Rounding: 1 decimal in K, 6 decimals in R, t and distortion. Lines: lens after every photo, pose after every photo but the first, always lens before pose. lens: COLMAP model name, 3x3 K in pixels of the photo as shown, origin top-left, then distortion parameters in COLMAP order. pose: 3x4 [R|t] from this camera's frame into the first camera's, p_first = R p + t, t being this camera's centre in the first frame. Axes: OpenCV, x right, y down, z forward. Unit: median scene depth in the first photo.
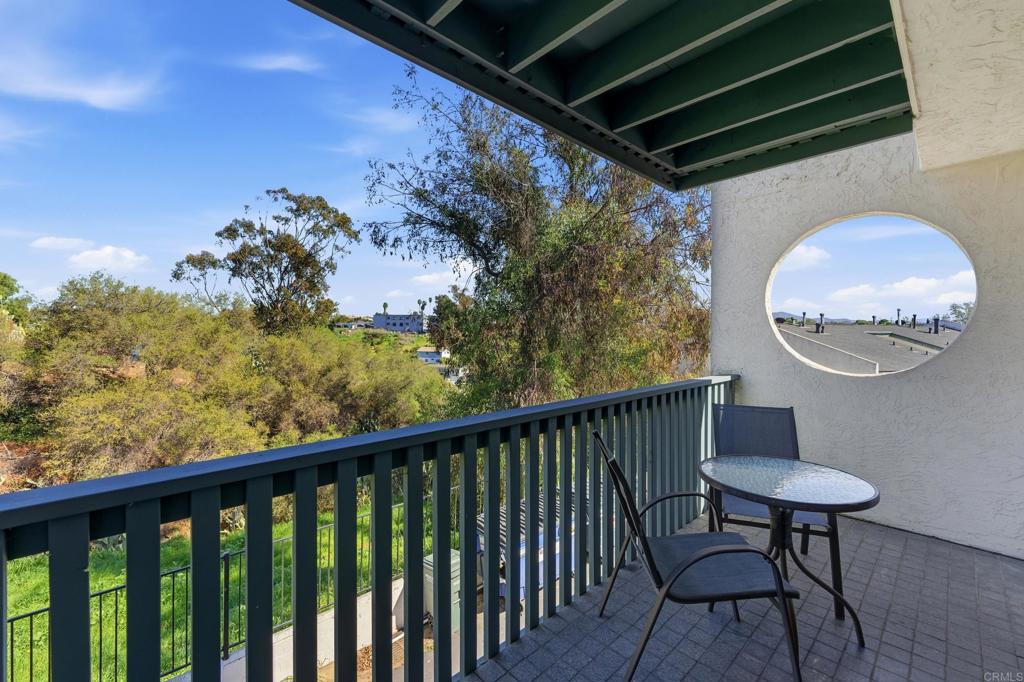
lens RADIAL K [[426.3, 0, 503.8], [0, 426.3, 330.8], [0, 0, 1]] dist [0.001921, 0.001638]
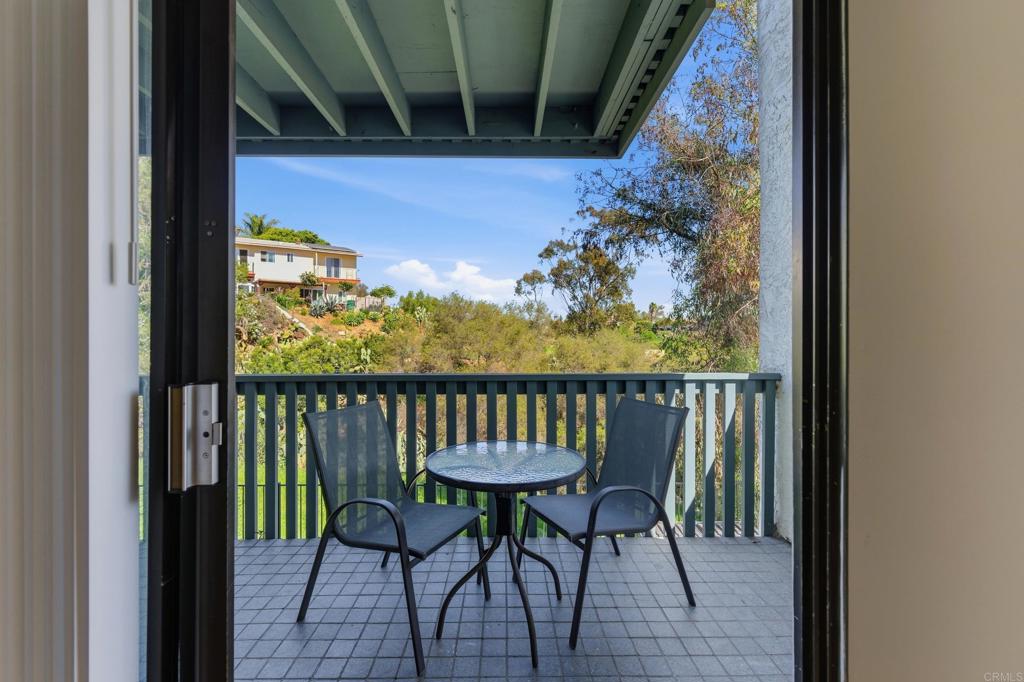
lens RADIAL K [[426.3, 0, 508.3], [0, 426.3, 332.5], [0, 0, 1]] dist [0.001921, 0.001638]
pose [[0.738506, -0.007797, -0.674202, 0.087337], [0.005613, 0.999970, -0.005417, 0.004327], [0.674224, 0.000216, 0.738527, 0.019882]]
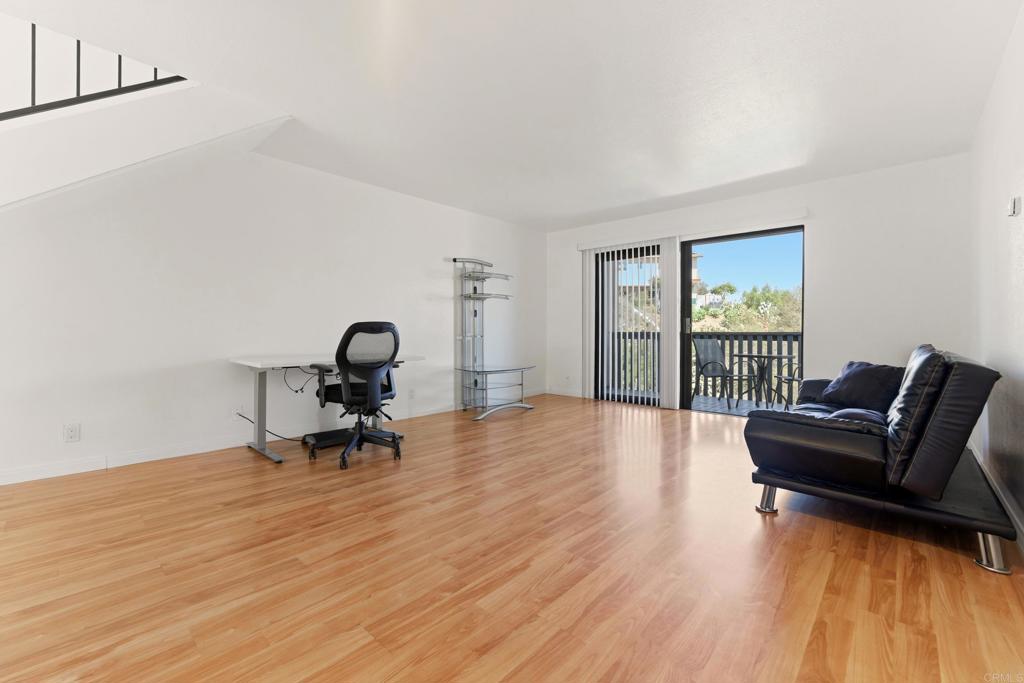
lens RADIAL K [[426.3, 0, 490.9], [0, 426.3, 330.4], [0, 0, 1]] dist [0.001921, 0.001638]
pose [[0.041611, -0.011217, -0.999071, 0.251879], [-0.000792, 0.999936, -0.011260, 0.018275], [0.999134, 0.001259, 0.041600, -0.072723]]
